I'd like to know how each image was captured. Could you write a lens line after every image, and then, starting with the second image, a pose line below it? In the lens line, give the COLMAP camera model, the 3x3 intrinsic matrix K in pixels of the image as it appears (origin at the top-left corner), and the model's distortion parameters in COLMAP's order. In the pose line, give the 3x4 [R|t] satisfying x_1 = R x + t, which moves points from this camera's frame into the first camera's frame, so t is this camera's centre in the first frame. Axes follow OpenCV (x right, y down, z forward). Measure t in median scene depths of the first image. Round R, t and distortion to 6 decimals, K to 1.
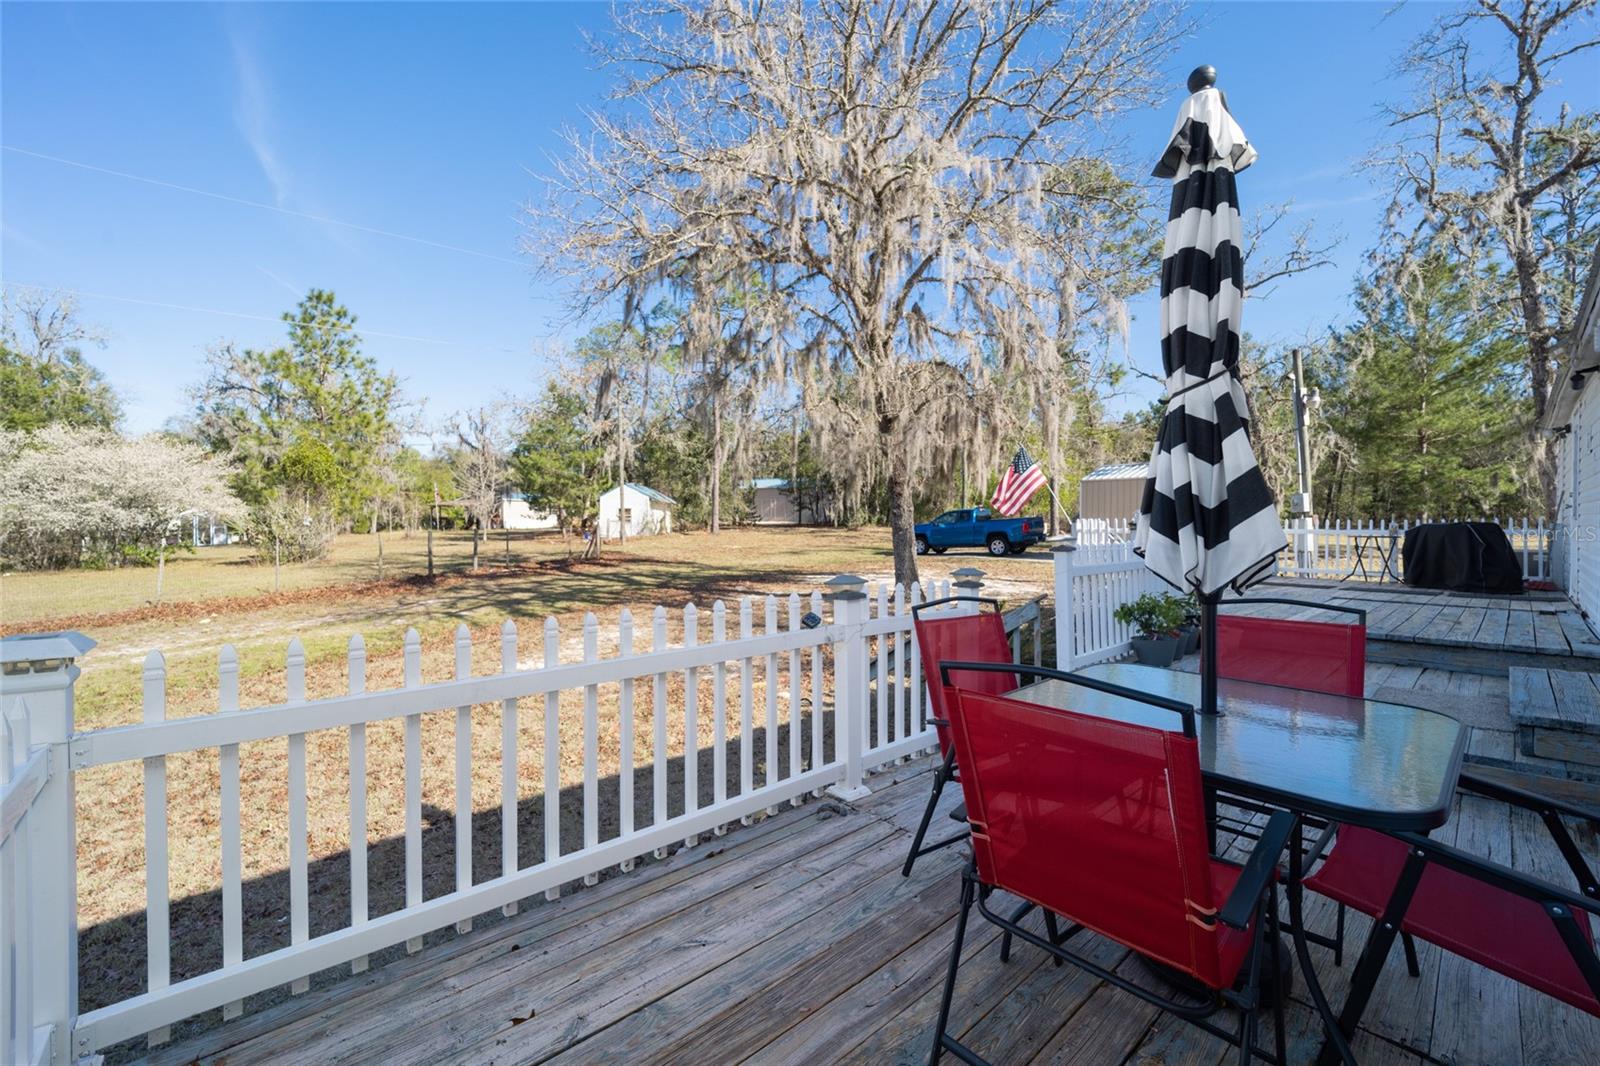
lens RADIAL K [[630.5, 0, 804.3], [0, 630.5, 530.1], [0, 0, 1]] dist [-0.002508, -0.000063]
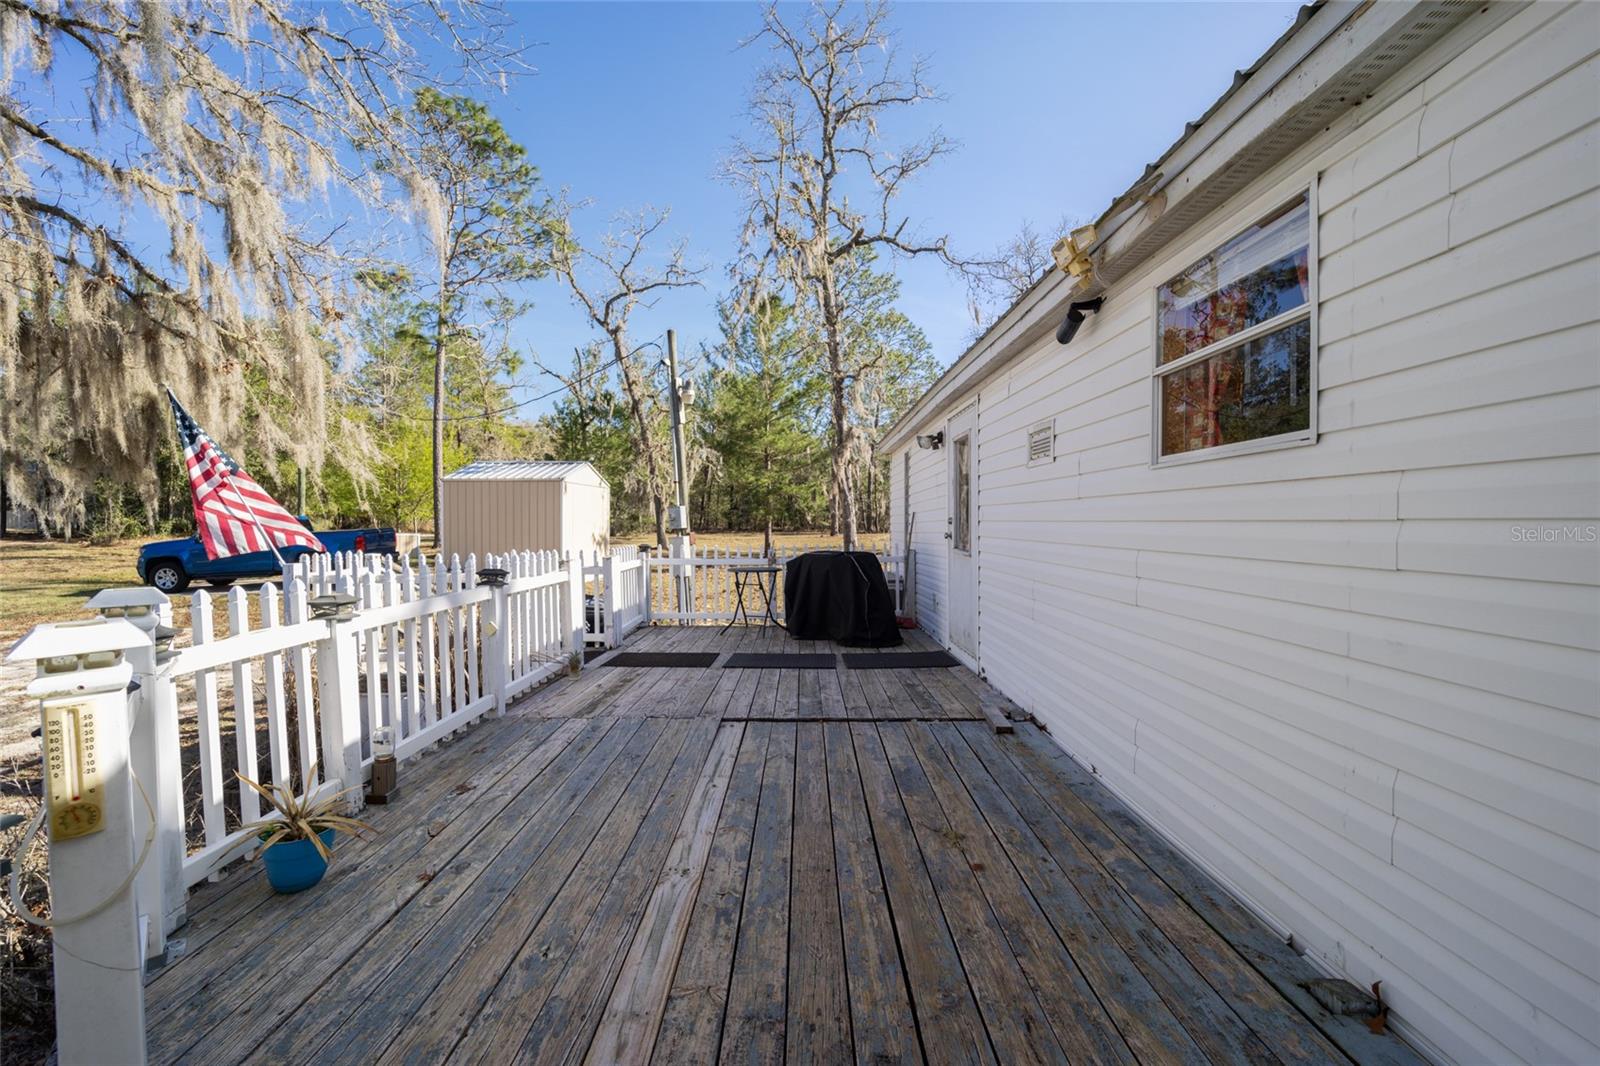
lens RADIAL K [[642.8, 0, 800.0], [0, 642.8, 533.0], [0, 0, 1]] dist [-0.006151, 0.000319]
pose [[0.662466, -0.014270, 0.748956, 0.161255], [0.013823, 0.999881, 0.006824, -0.015740], [-0.748964, 0.005833, 0.662585, 0.197509]]
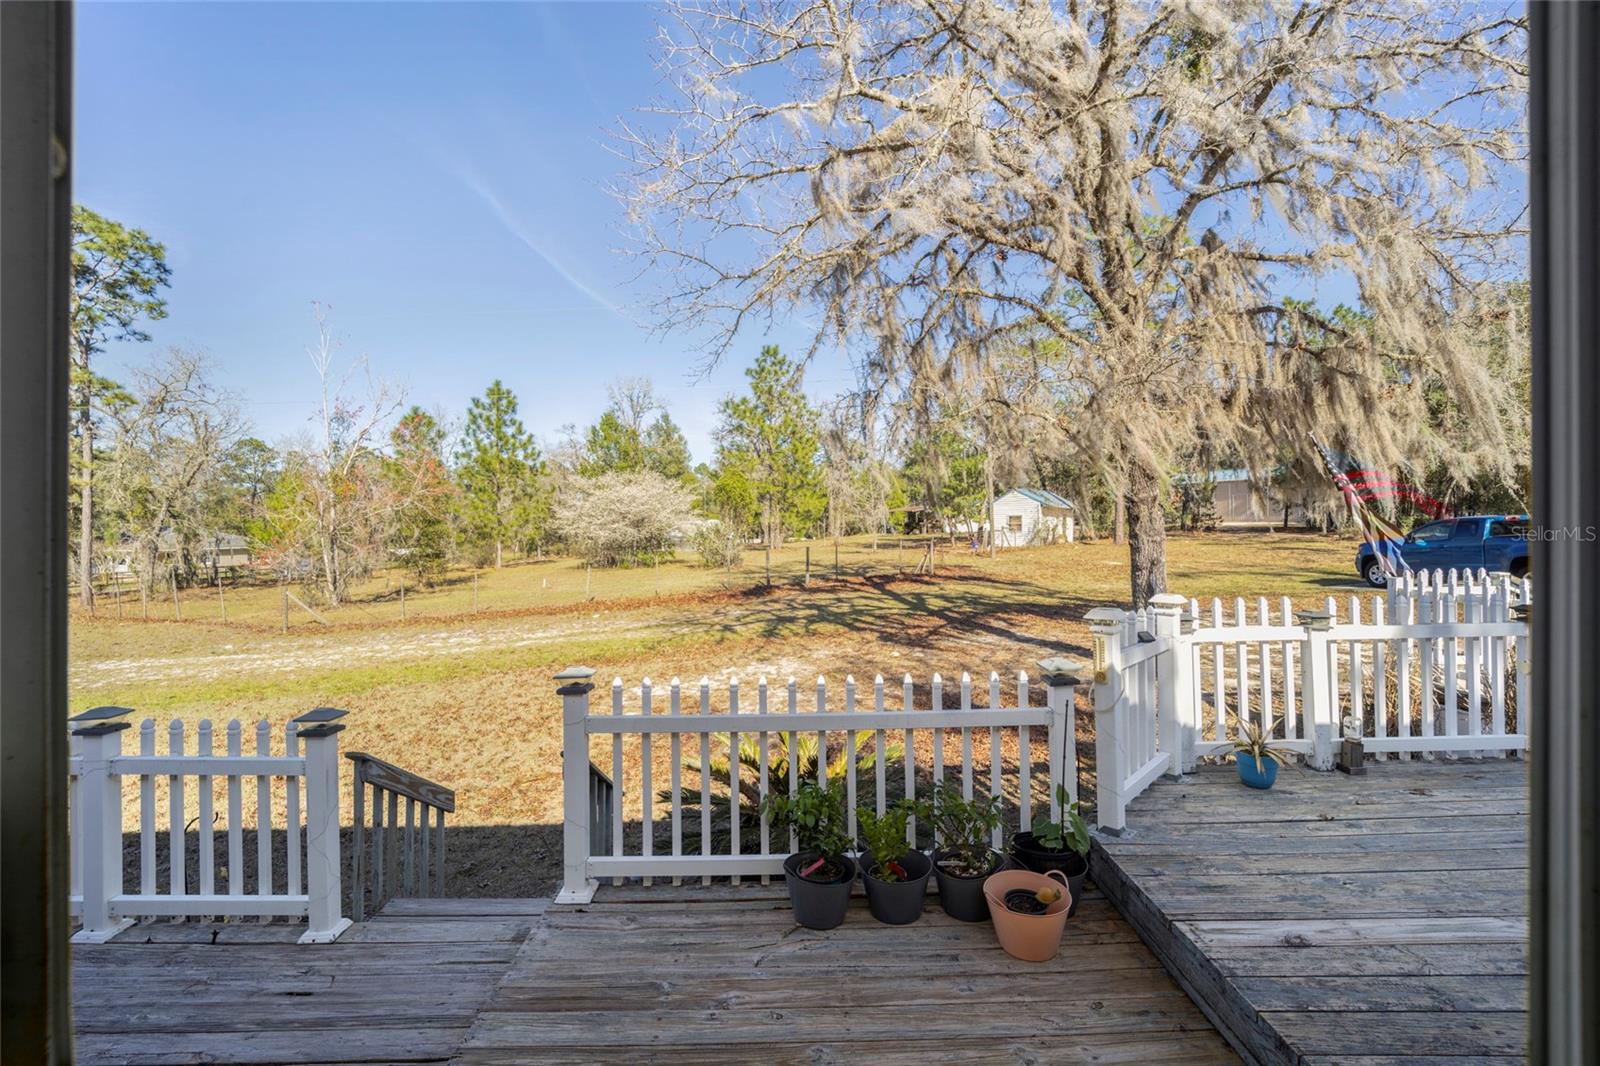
lens RADIAL K [[647.4, 0, 792.7], [0, 647.4, 527.1], [0, 0, 1]] dist [-0.008839, 0.000167]
pose [[0.755464, -0.007309, -0.655149, 0.200342], [0.003645, 0.999969, -0.006952, -0.025765], [0.655180, 0.002864, 0.755468, 0.124398]]
